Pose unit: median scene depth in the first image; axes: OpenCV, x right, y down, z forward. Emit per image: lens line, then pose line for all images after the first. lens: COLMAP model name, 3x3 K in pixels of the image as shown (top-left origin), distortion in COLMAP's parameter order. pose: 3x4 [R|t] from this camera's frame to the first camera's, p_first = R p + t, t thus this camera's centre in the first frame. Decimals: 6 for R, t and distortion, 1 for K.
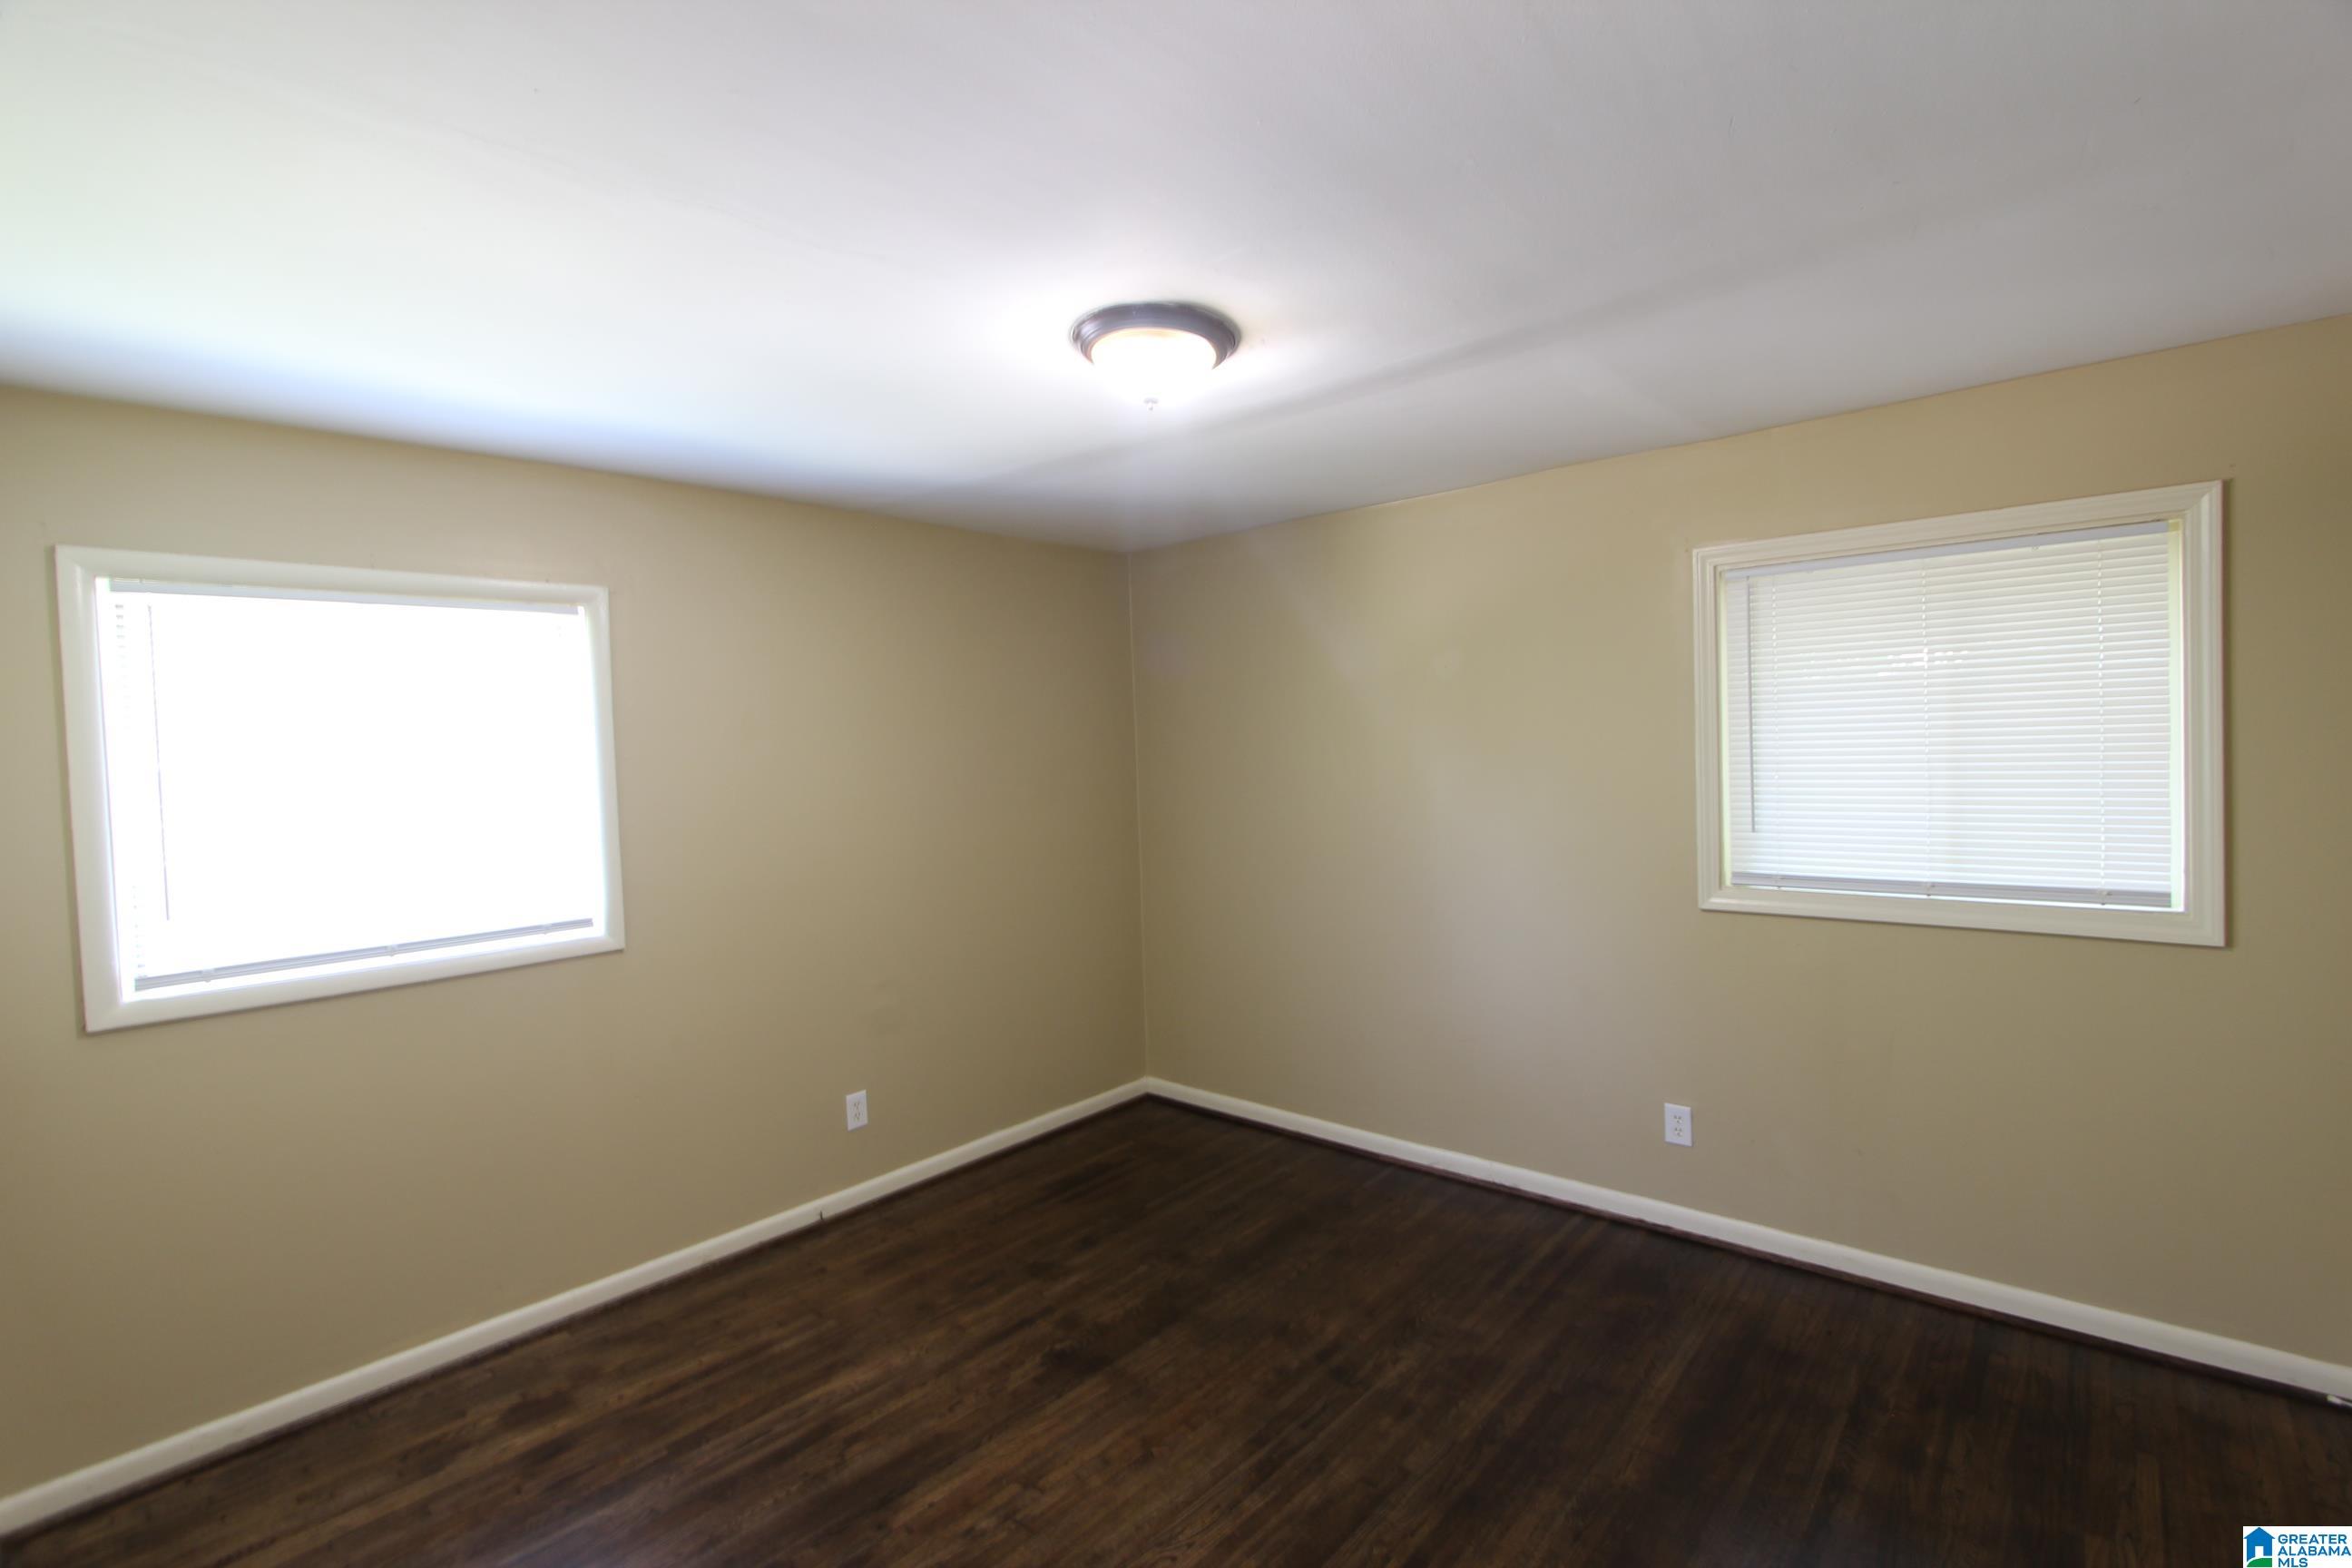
lens RADIAL K [[1074.7, 0, 1221.1], [0, 1074.7, 758.7], [0, 0, 1]] dist [-0.009657, 0.000772]
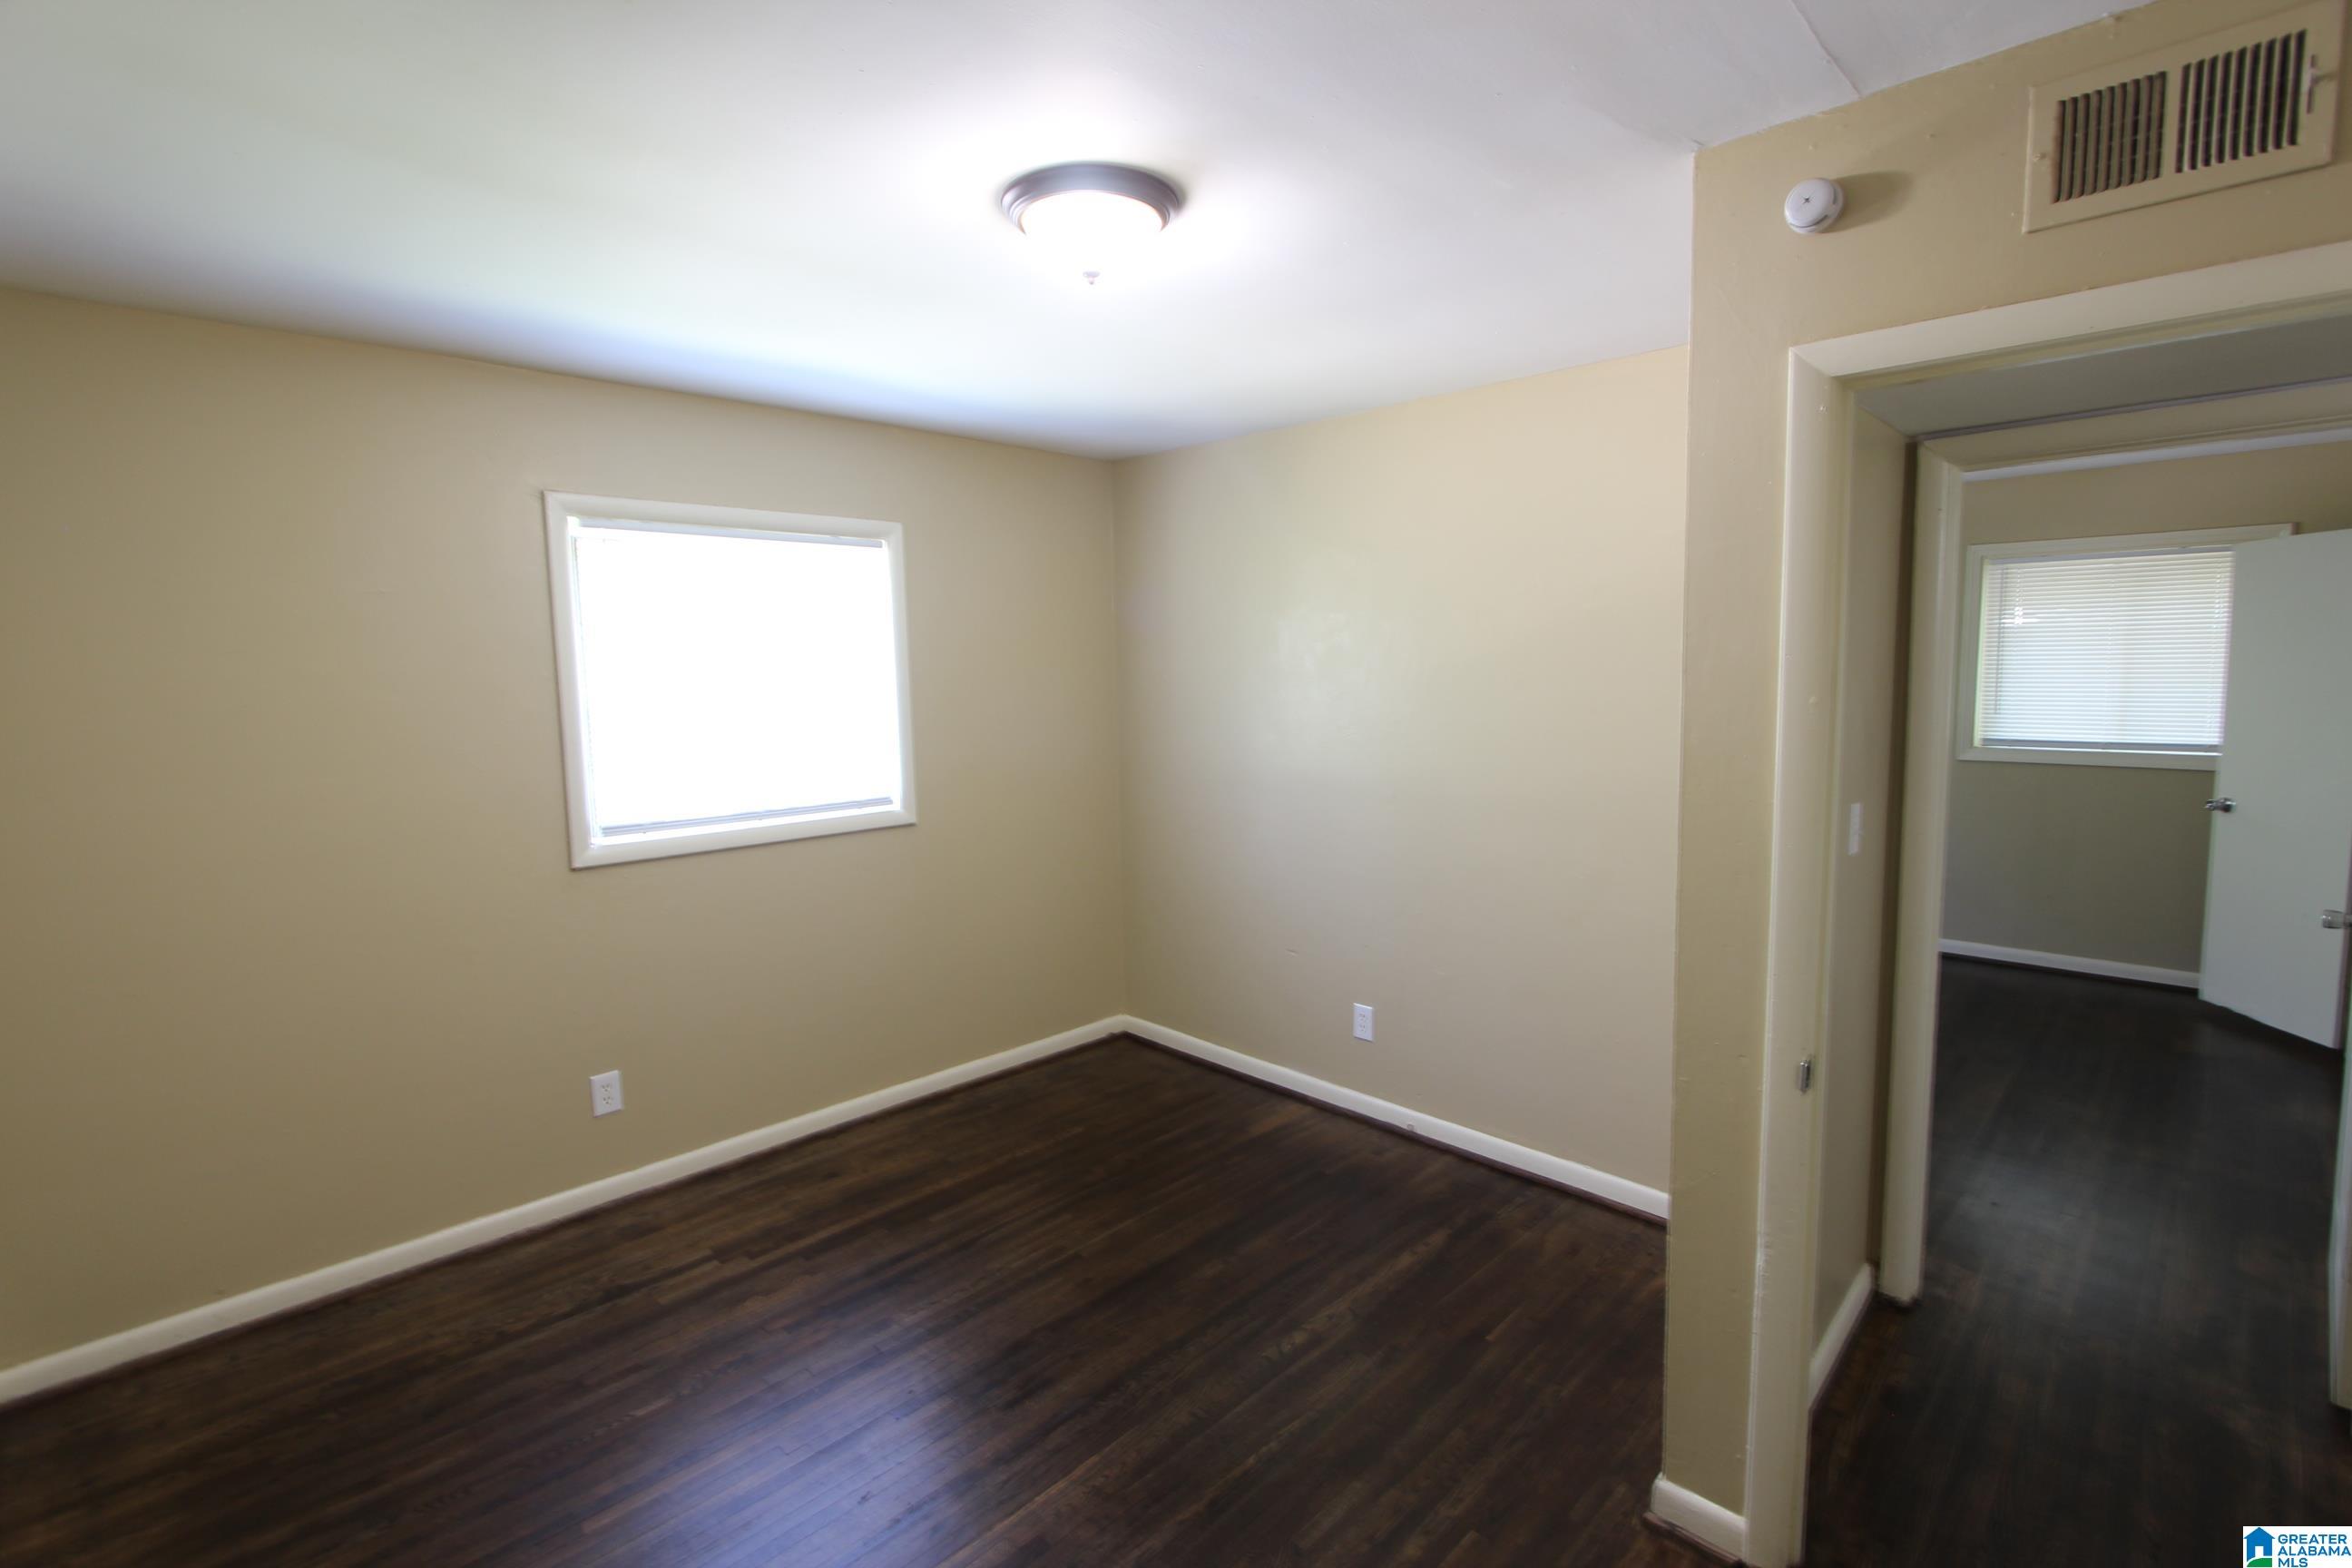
lens RADIAL K [[1074.7, 0, 1188.3], [0, 1074.7, 762.7], [0, 0, 1]] dist [-0.009657, 0.000772]
pose [[0.998110, 0.025147, -0.056080, -0.218921], [-0.021011, 0.997099, 0.073159, 0.015000], [0.057757, -0.071842, 0.995742, -0.246166]]
